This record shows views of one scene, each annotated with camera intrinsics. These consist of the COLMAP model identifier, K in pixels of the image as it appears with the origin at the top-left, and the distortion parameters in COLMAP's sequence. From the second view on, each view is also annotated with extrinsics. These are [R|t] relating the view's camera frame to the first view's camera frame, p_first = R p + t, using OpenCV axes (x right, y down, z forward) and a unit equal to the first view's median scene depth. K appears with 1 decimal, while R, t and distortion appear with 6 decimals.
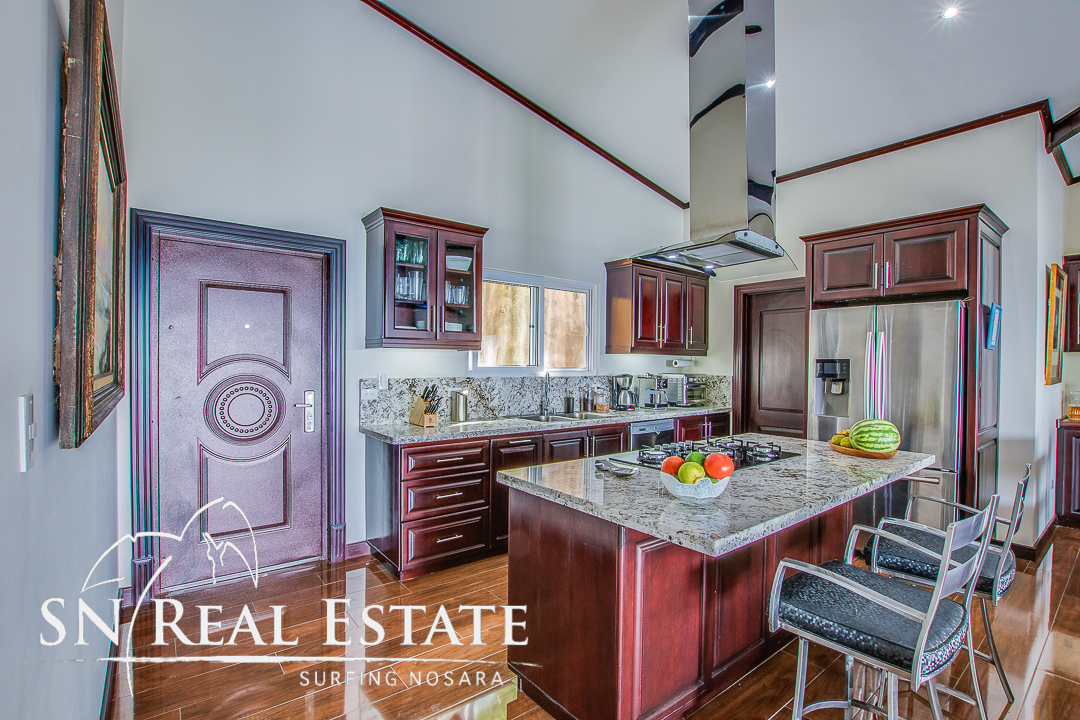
lens RADIAL K [[500.1, 0, 540.7], [0, 500.1, 368.8], [0, 0, 1]] dist [-0.031994, 0.005361]
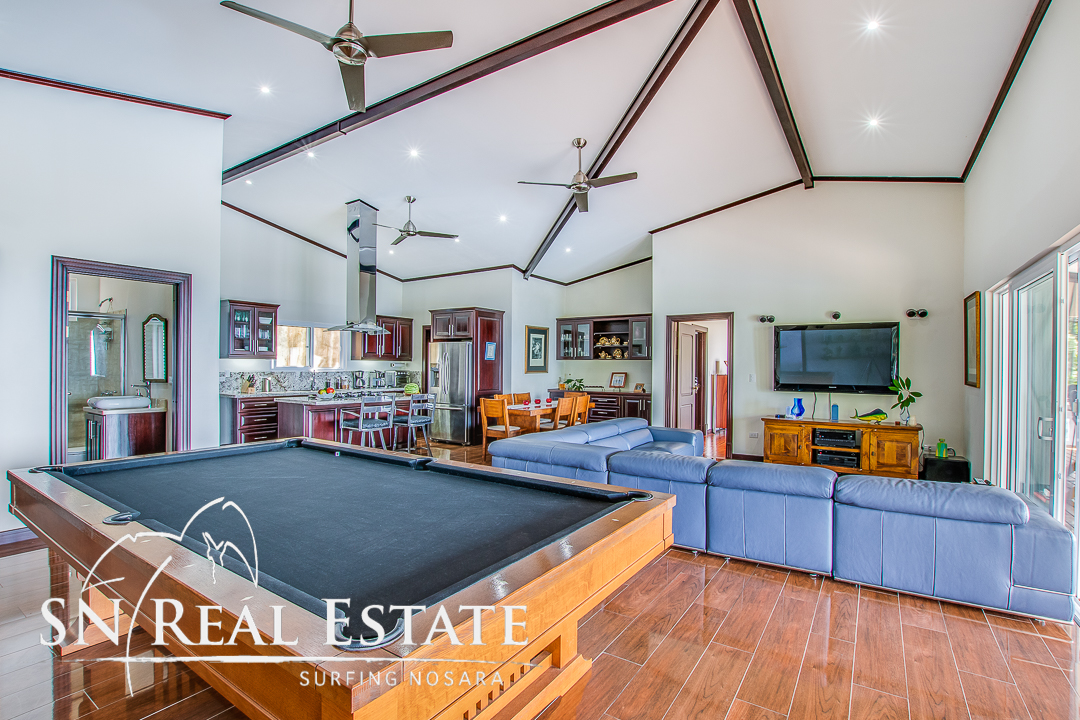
lens RADIAL K [[500.1, 0, 540.7], [0, 500.1, 368.8], [0, 0, 1]] dist [-0.031994, 0.005361]
pose [[0.952613, -0.002759, 0.304174, 0.335214], [0.003601, 0.999991, -0.002209, 0.014549], [-0.304165, 0.003200, 0.952614, -1.488887]]
